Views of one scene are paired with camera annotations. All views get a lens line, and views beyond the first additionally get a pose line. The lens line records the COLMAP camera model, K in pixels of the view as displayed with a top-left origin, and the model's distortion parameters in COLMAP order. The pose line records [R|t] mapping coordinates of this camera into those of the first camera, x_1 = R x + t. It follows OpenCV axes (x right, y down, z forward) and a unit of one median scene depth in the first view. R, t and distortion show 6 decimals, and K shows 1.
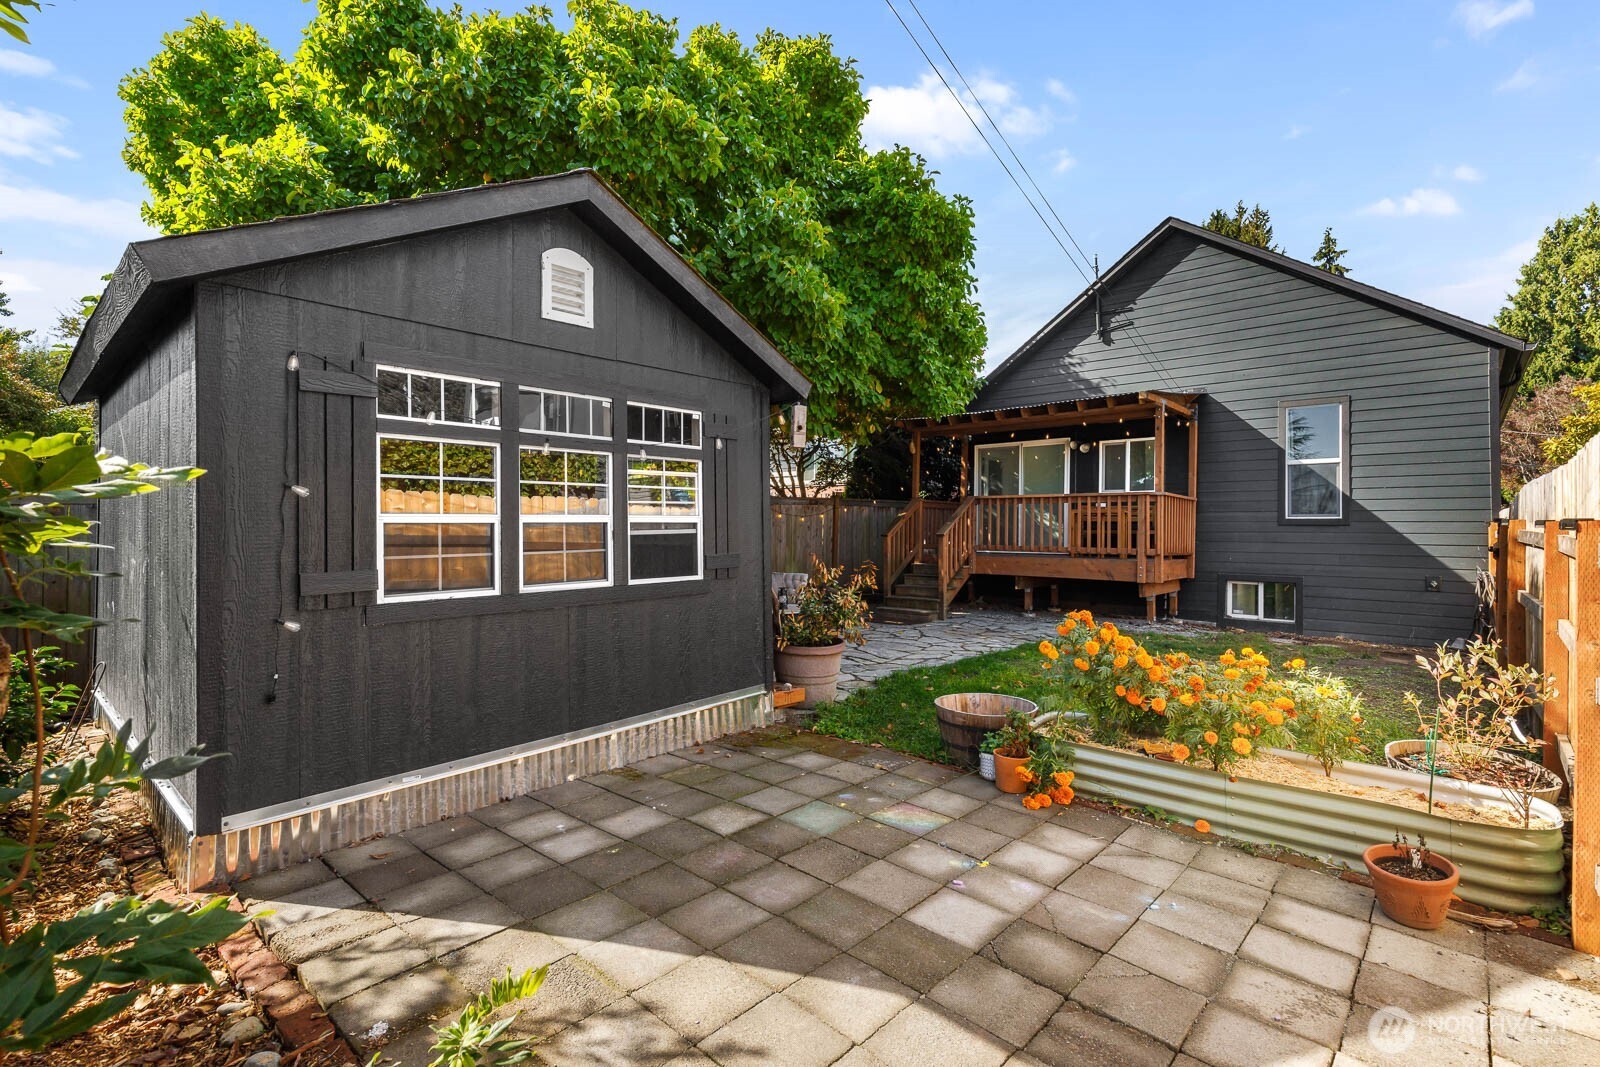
lens RADIAL K [[729.0, 0, 809.0], [0, 729.0, 528.0], [0, 0, 1]] dist [0.010384, 0.001079]
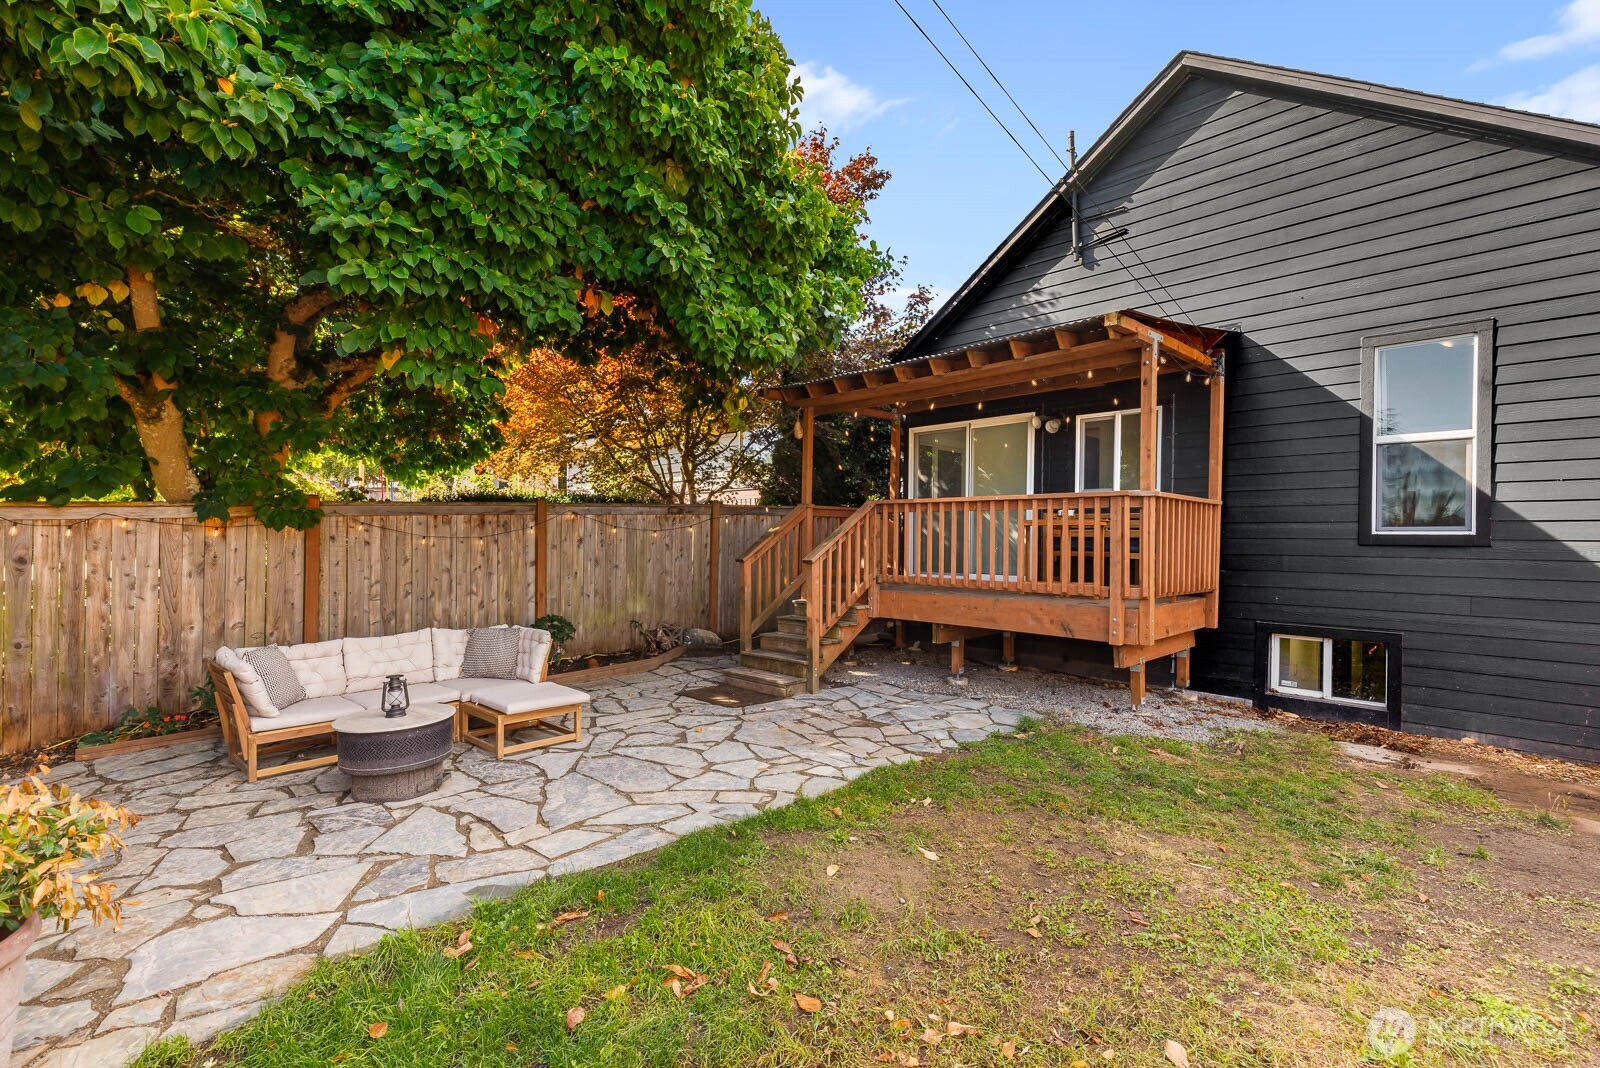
lens RADIAL K [[729.0, 0, 814.9], [0, 729.0, 546.1], [0, 0, 1]] dist [0.010384, 0.001079]
pose [[0.997669, -0.001997, -0.068211, 0.223480], [0.003192, 0.999843, 0.017421, -0.014133], [0.068166, -0.017598, 0.997519, 0.348405]]
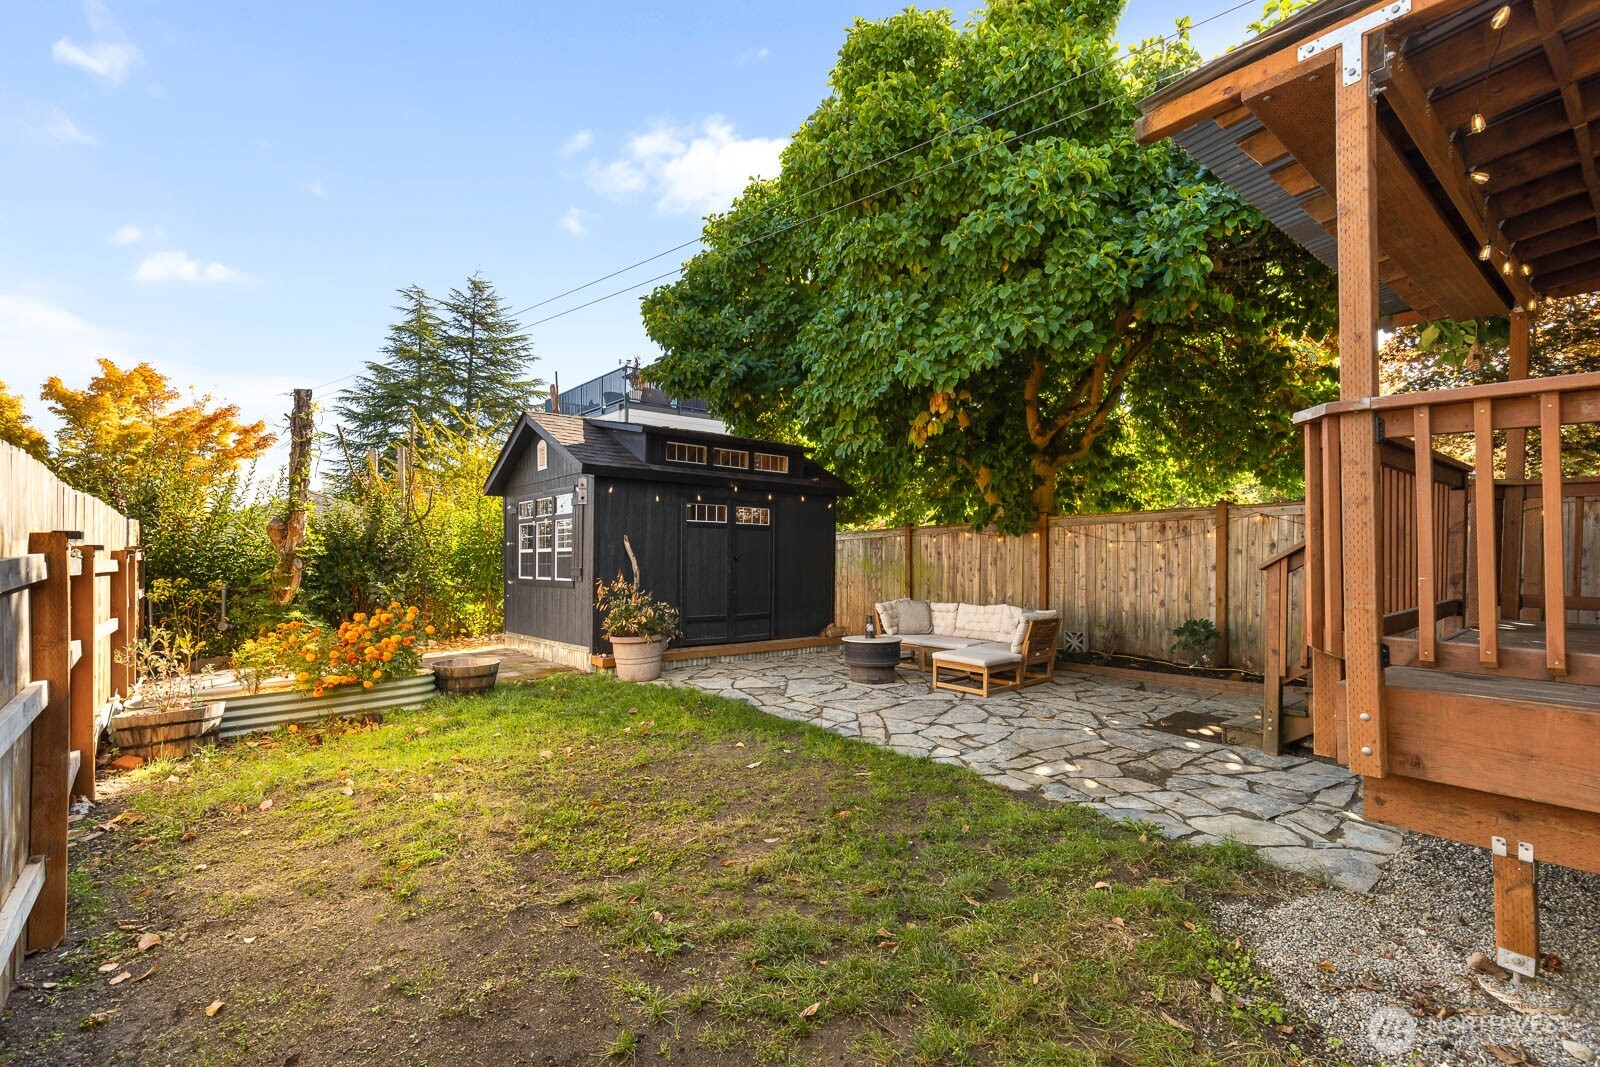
lens RADIAL K [[729.0, 0, 795.5], [0, 729.0, 535.2], [0, 0, 1]] dist [0.010384, 0.001079]
pose [[-0.154220, -0.024865, -0.987724, 0.686071], [-0.004301, 0.999691, -0.024494, 0.002830], [0.988027, 0.000470, -0.154280, 0.770451]]
